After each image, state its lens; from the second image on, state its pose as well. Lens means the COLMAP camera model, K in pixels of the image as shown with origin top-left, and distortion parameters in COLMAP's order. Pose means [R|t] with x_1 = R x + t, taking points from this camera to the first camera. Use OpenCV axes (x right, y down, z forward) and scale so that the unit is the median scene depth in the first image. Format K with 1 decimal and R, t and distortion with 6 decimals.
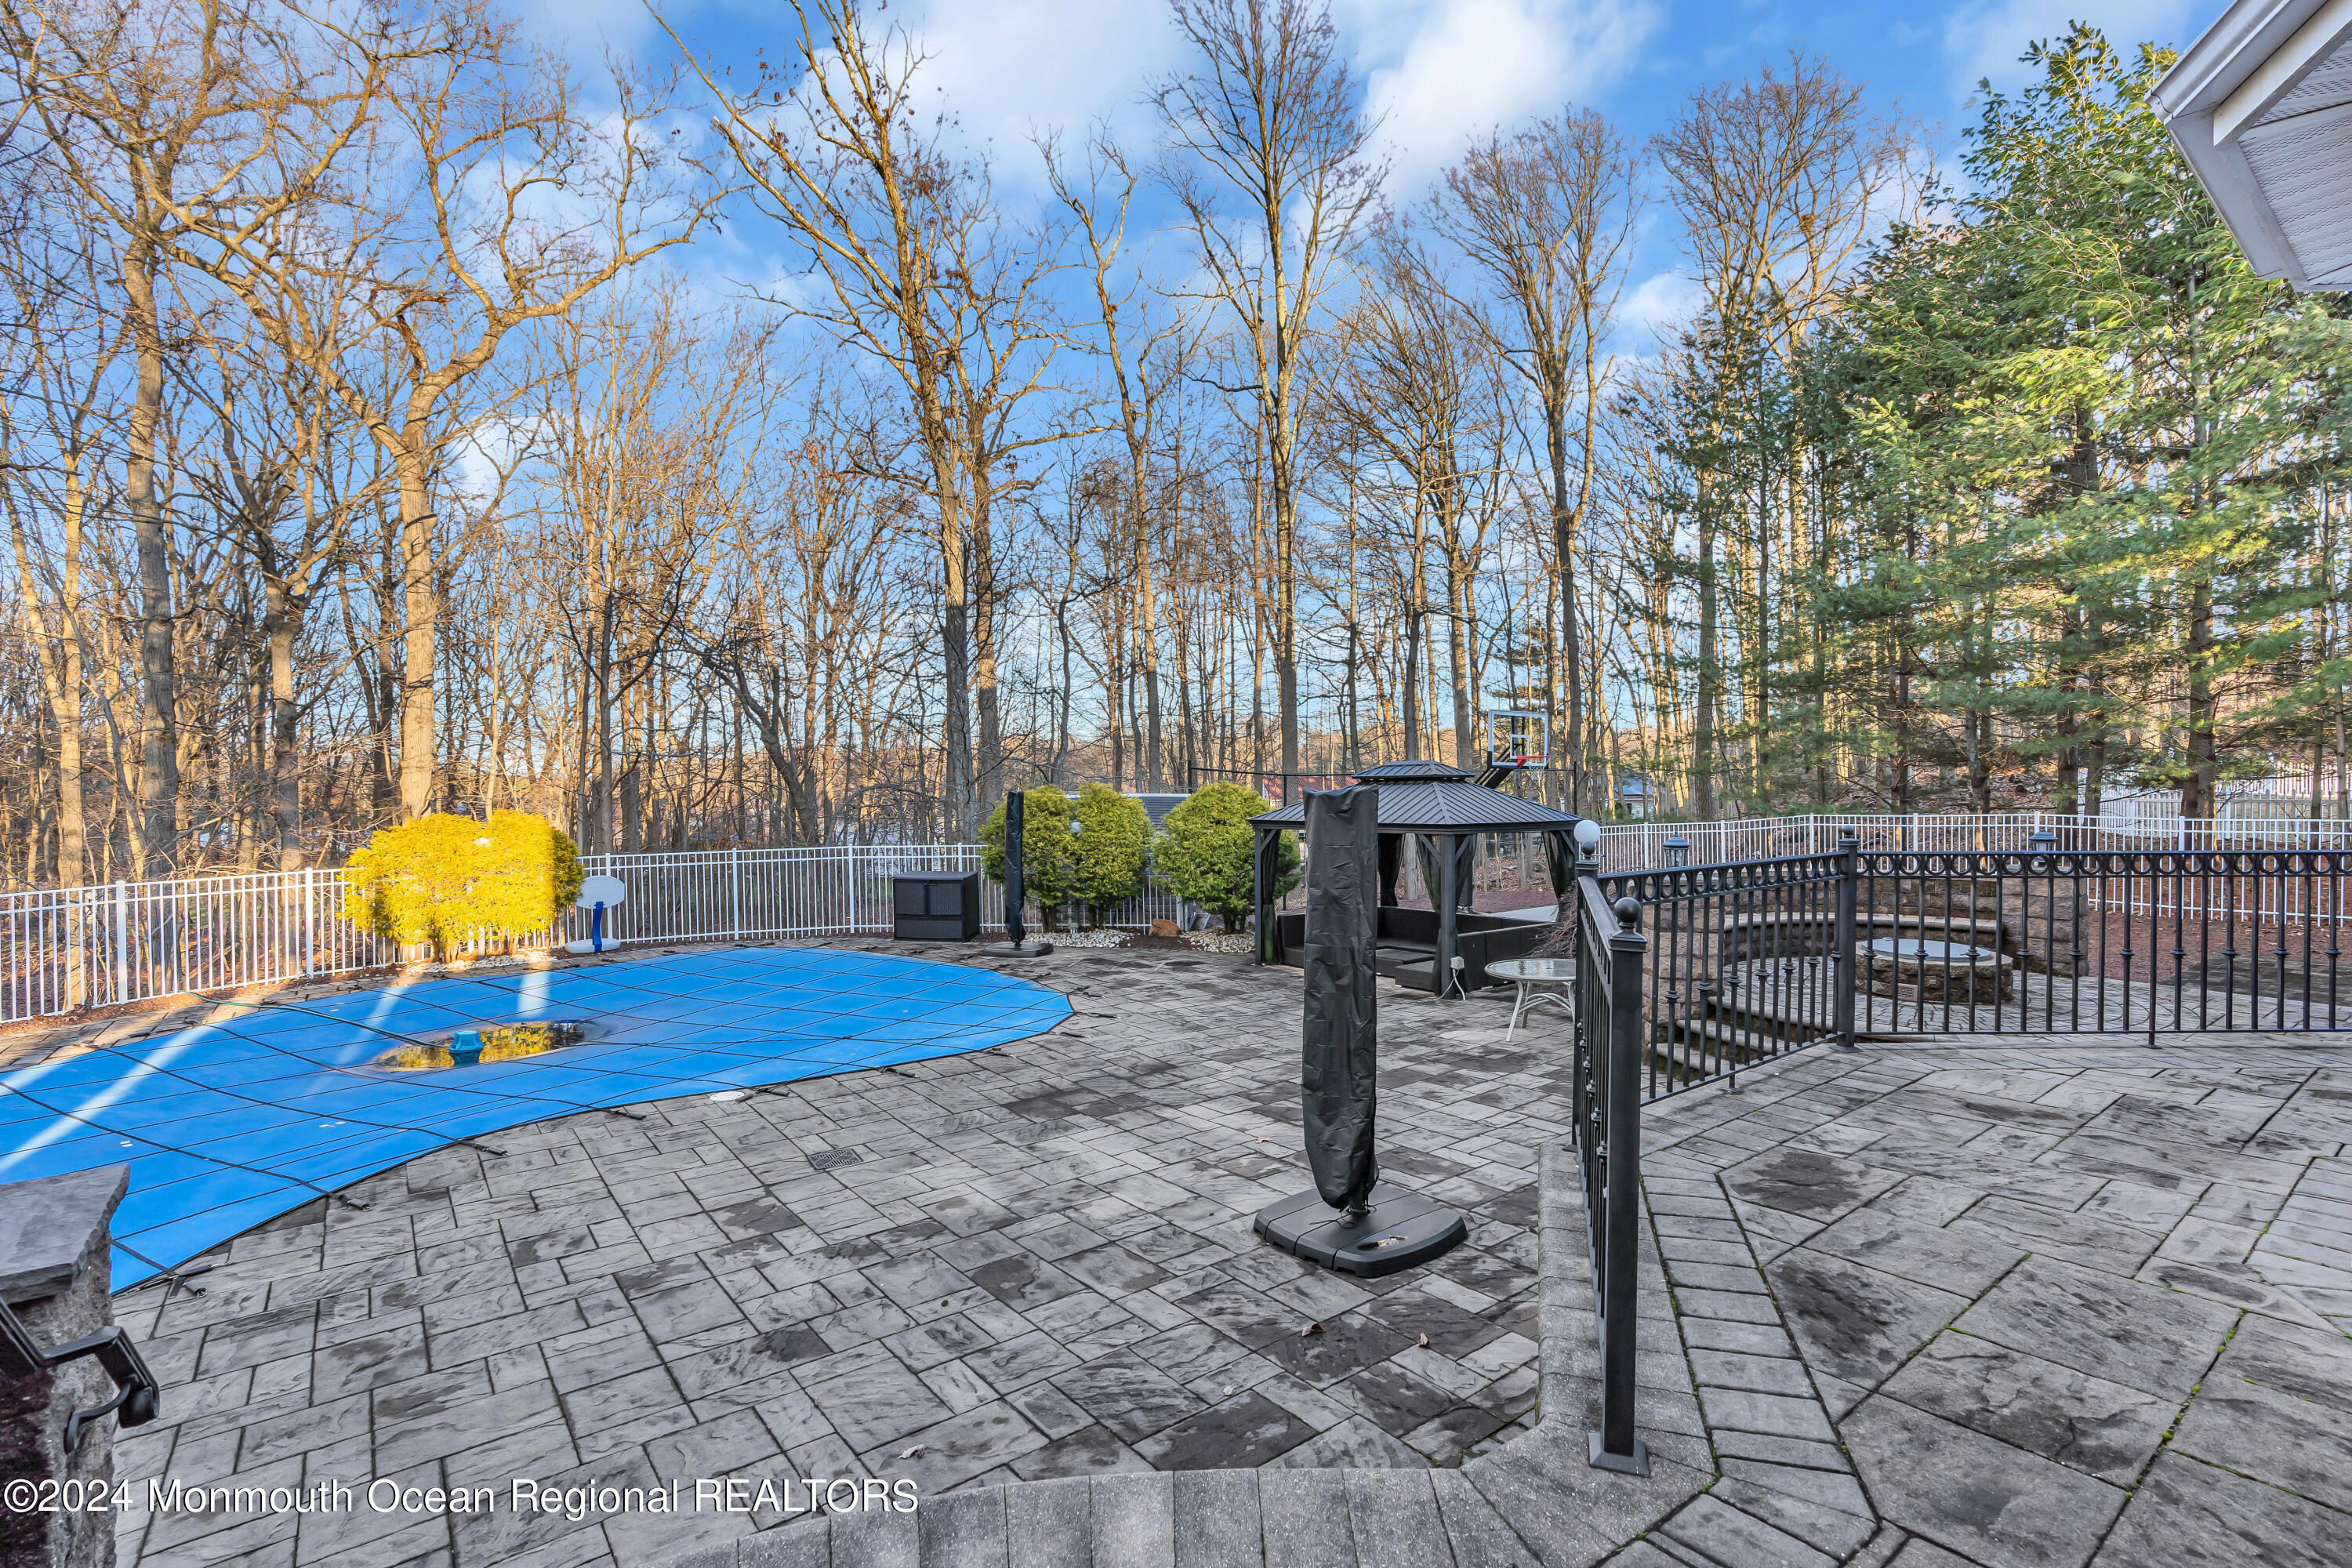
lens RADIAL K [[1057.7, 0, 1196.1], [0, 1057.7, 791.8], [0, 0, 1]] dist [-0.003875, 0.000984]
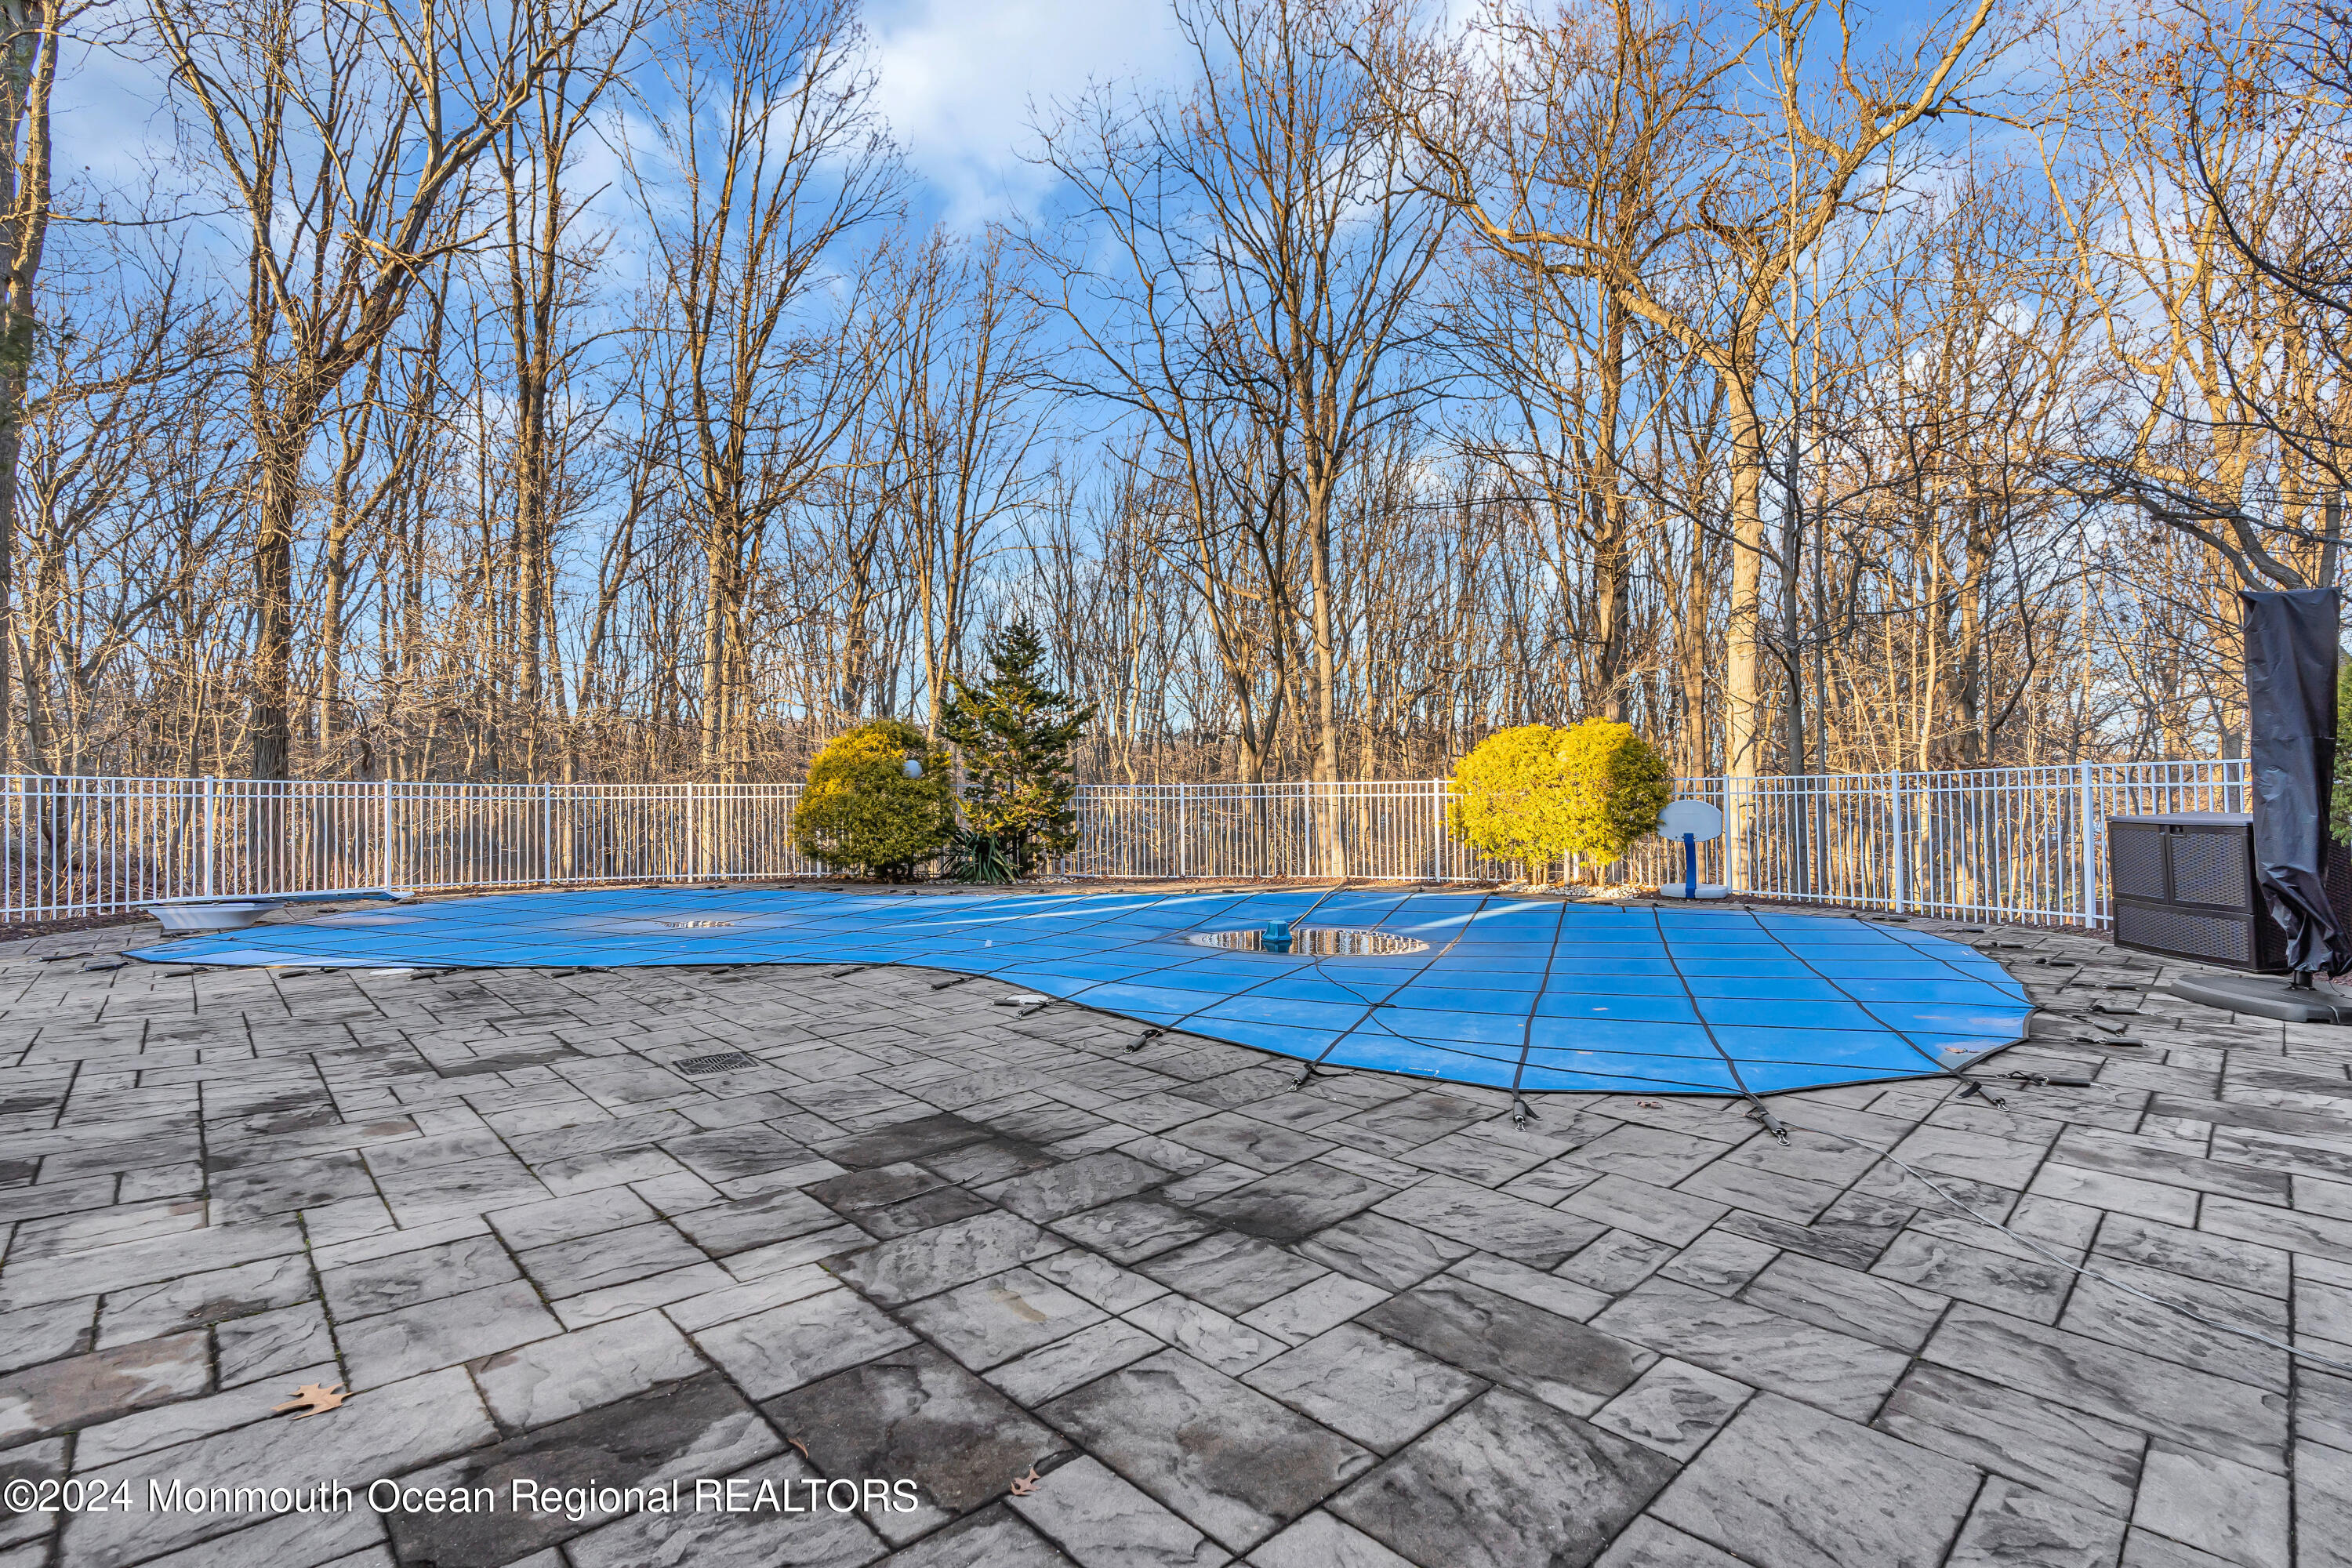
lens RADIAL K [[1057.7, 0, 1196.1], [0, 1057.7, 791.8], [0, 0, 1]] dist [-0.003875, 0.000984]
pose [[0.099662, 0.002434, -0.995018, 0.308889], [-0.003568, 0.999991, 0.002089, 0.130372], [0.995015, 0.003342, 0.099670, 0.990537]]
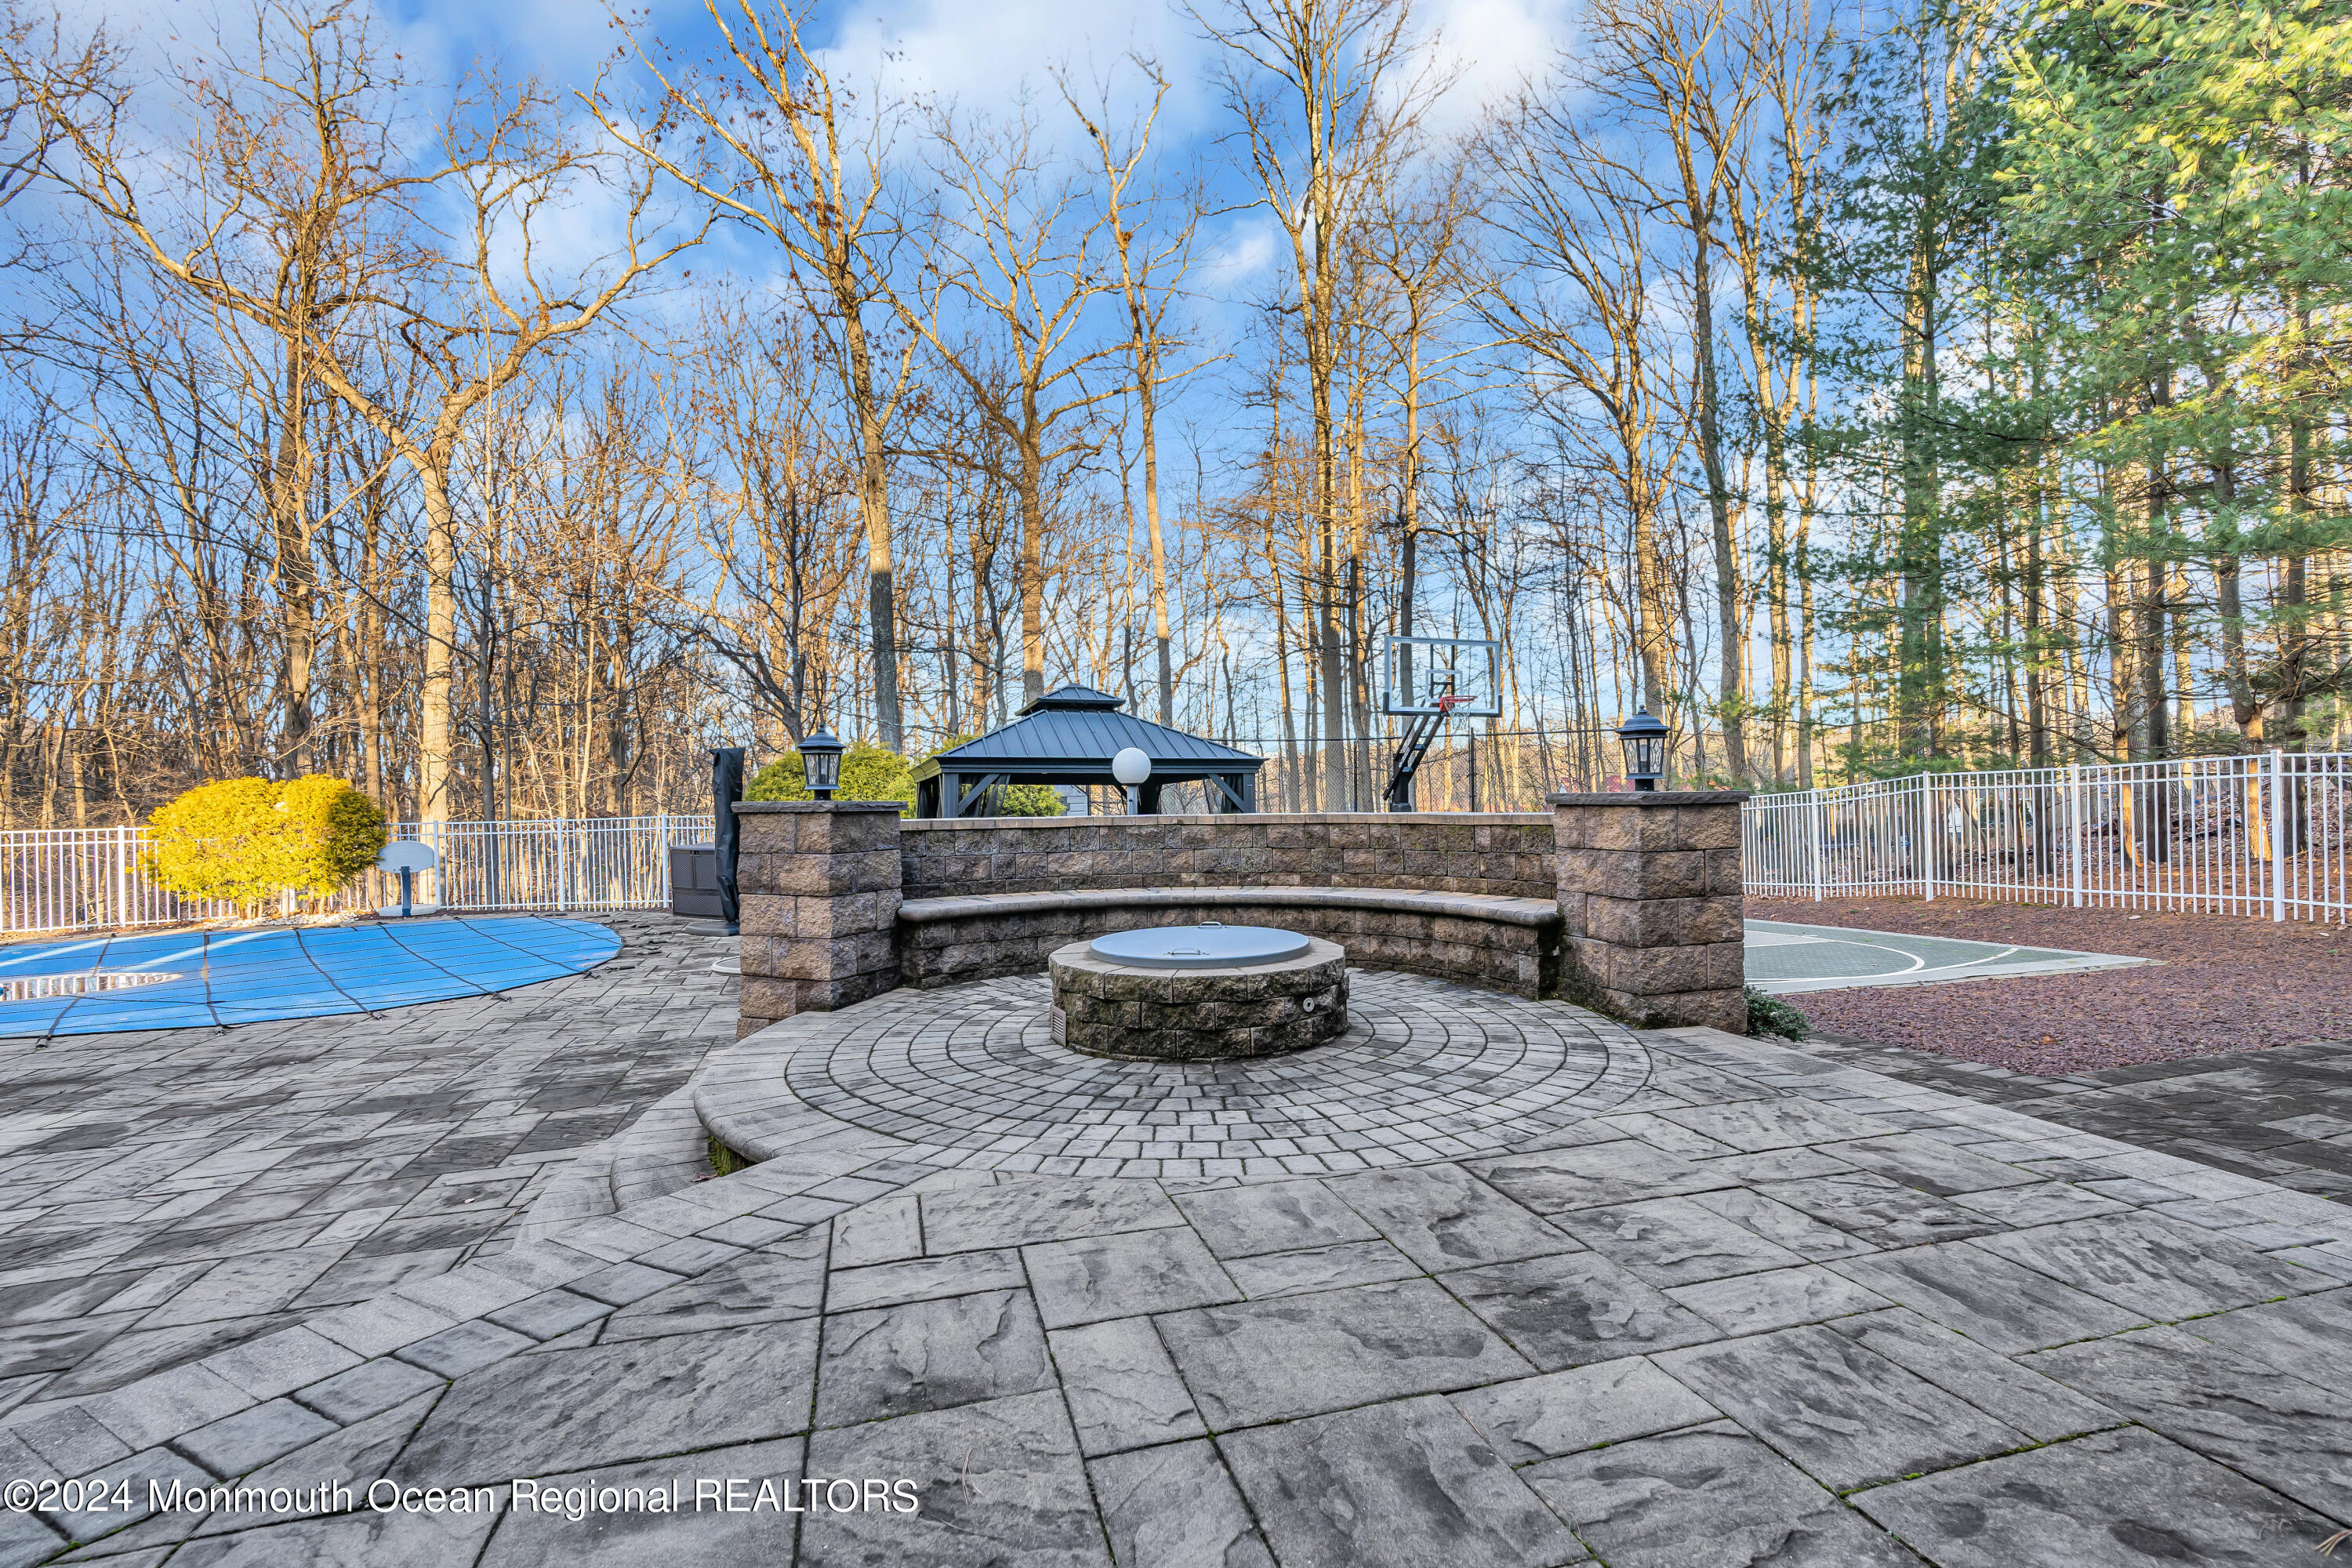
lens RADIAL K [[1057.7, 0, 1196.1], [0, 1057.7, 791.8], [0, 0, 1]] dist [-0.003875, 0.000984]
pose [[0.940262, -0.007831, -0.340361, 0.875063], [0.004597, 0.999936, -0.010307, 0.083364], [0.340420, 0.008126, 0.940238, 0.538094]]
